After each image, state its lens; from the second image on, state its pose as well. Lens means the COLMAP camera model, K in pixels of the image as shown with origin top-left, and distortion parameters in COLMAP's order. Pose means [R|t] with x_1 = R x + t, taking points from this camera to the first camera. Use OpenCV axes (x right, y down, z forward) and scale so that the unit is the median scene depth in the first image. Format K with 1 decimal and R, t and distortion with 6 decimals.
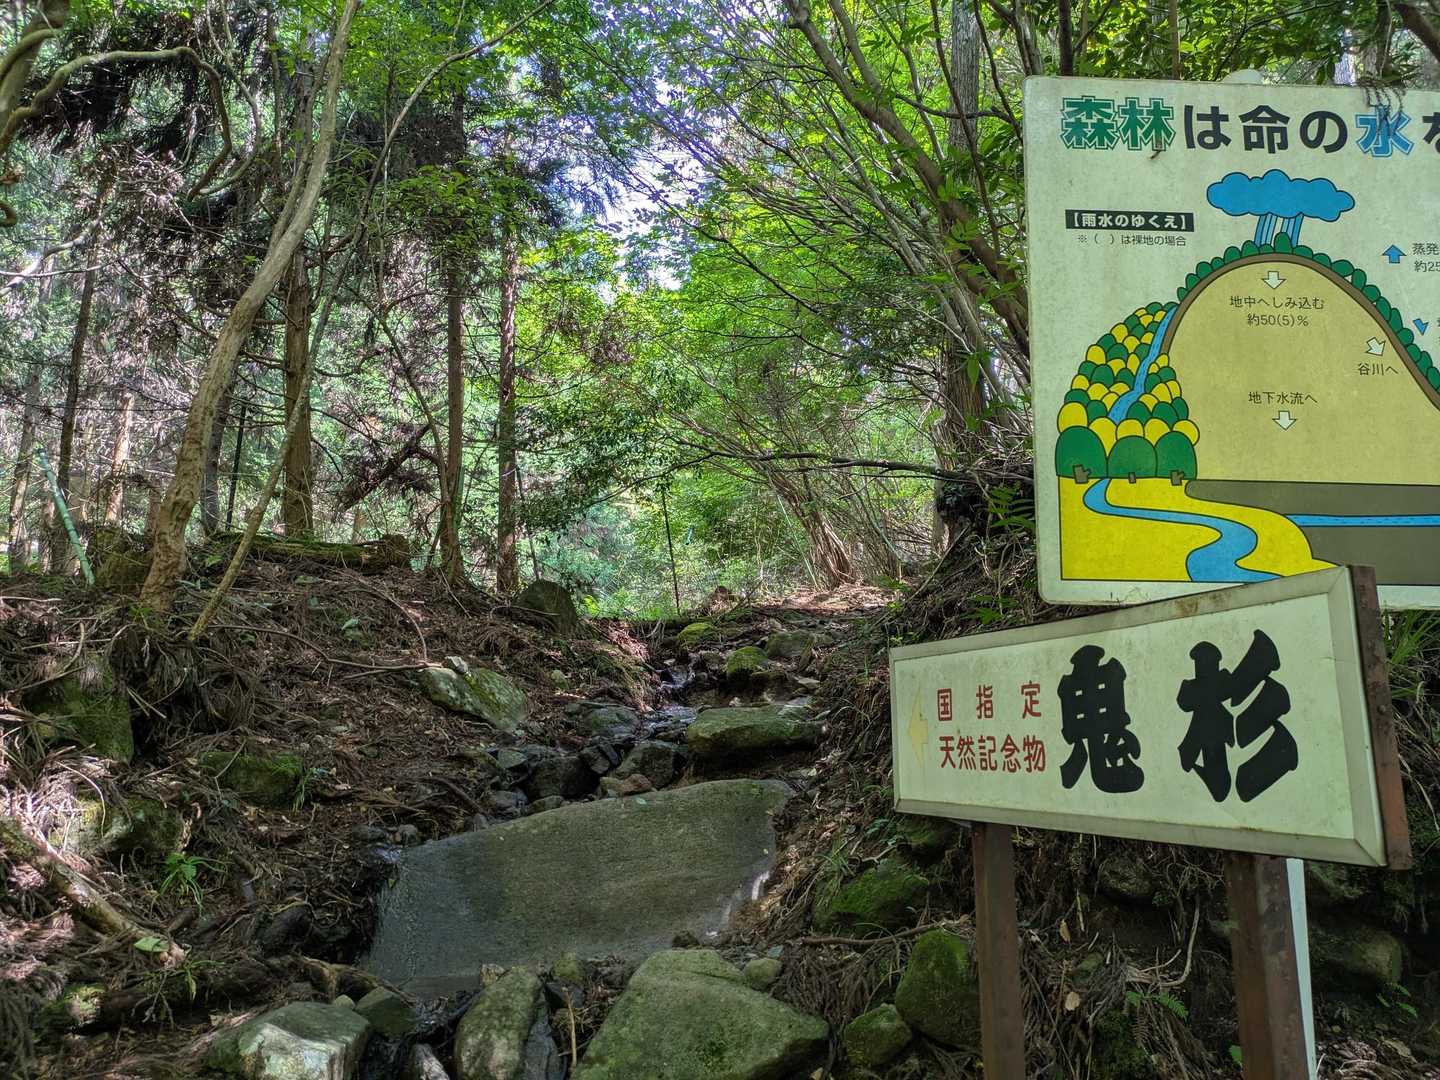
lens RADIAL K [[1041.8, 0, 716.4], [0, 1041.8, 545.7], [0, 0, 1]] dist [0.055051, -0.053328]
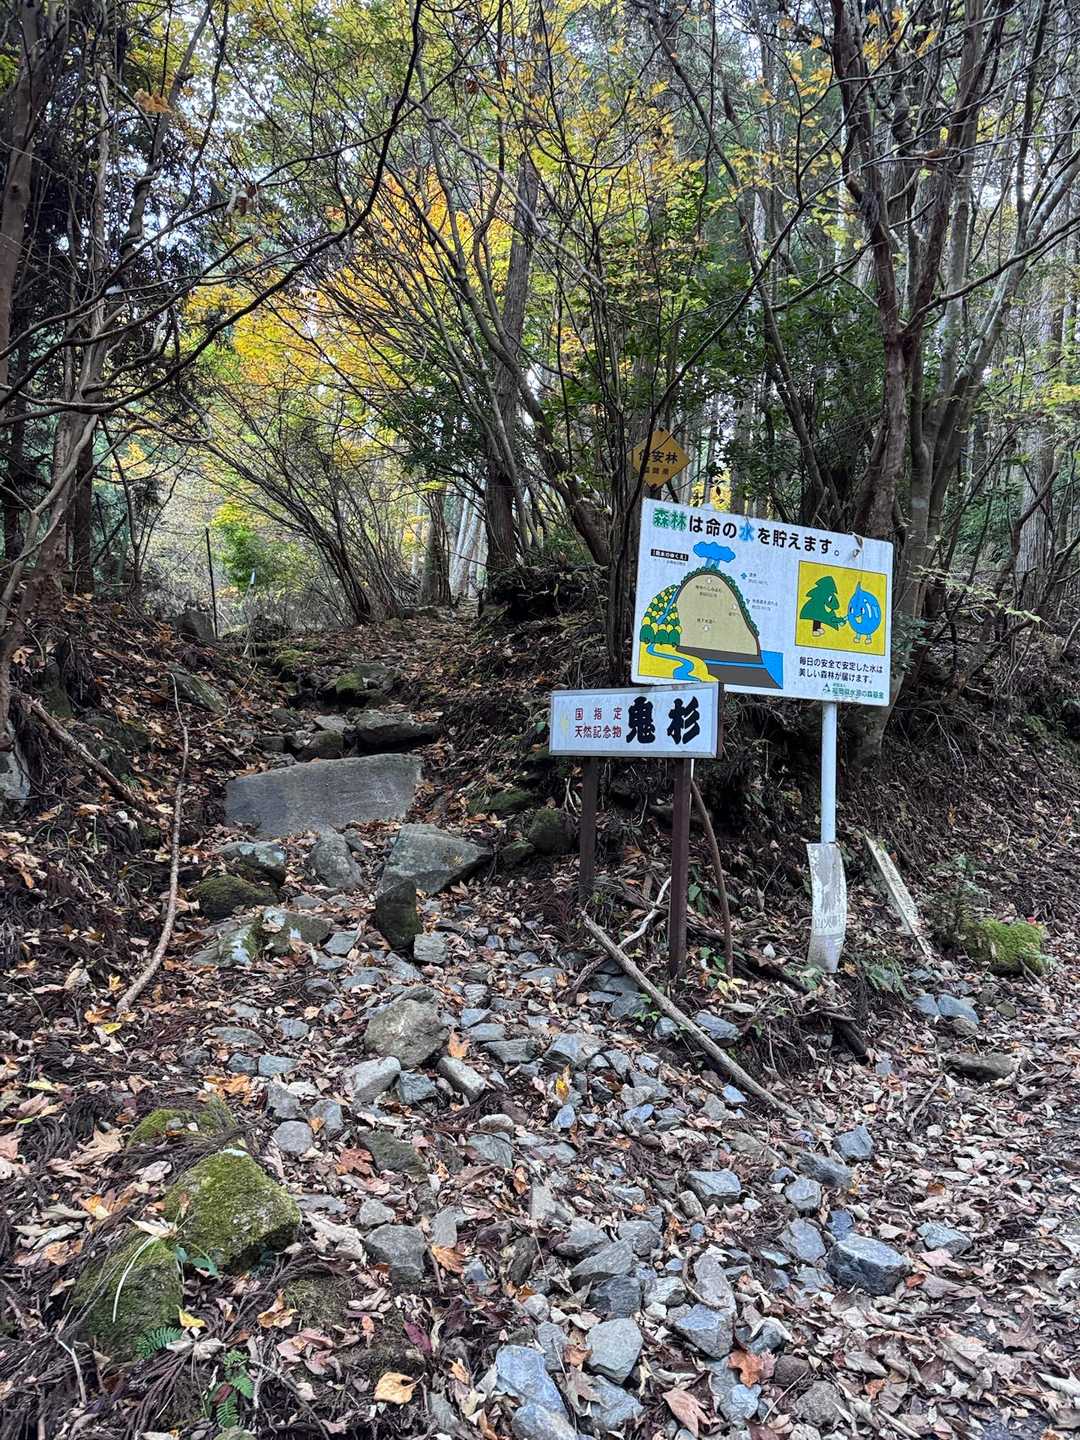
lens RADIAL K [[975.3, 0, 540.0], [0, 975.3, 720.0], [0, 0, 1]] dist [0.106941, -0.163666]
pose [[0.926883, 0.058513, 0.370762, -0.953701], [-0.111683, 0.986029, 0.123586, -0.154050], [-0.358351, -0.155957, 0.920468, -1.498285]]
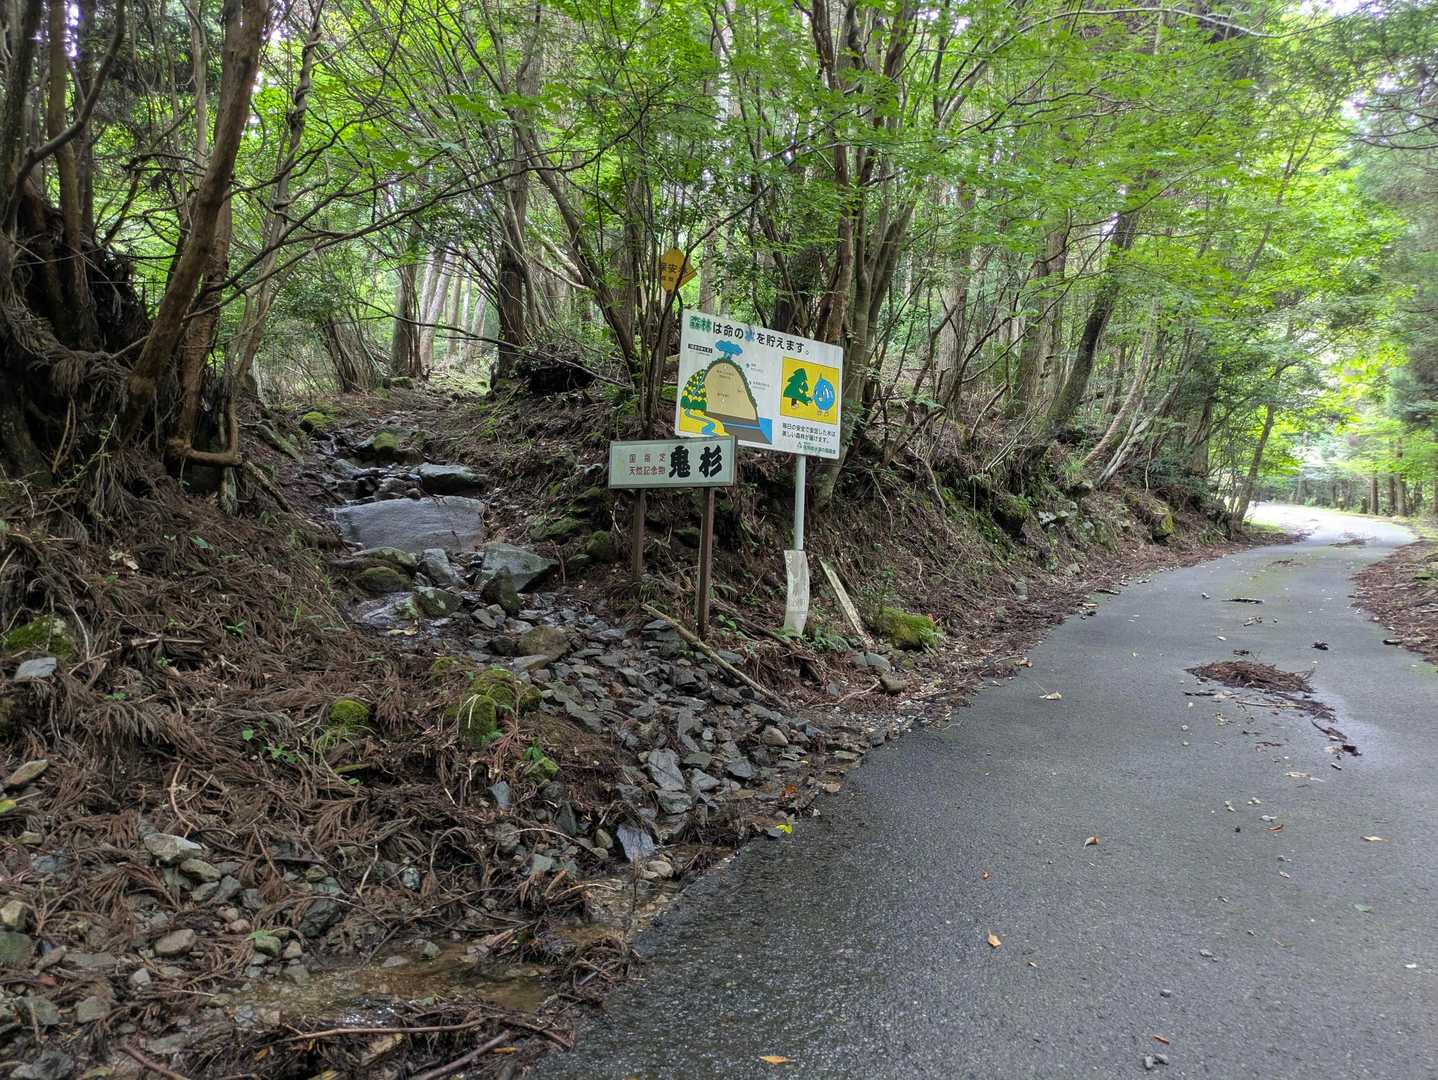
lens RADIAL K [[1040.4, 0, 715.4], [0, 1040.4, 545.7], [0, 0, 1]] dist [0.055051, -0.053328]
pose [[0.818040, 0.051840, 0.572821, -1.991137], [-0.150896, 0.980388, 0.126768, -0.068833], [-0.555015, -0.190138, 0.809818, -2.684794]]
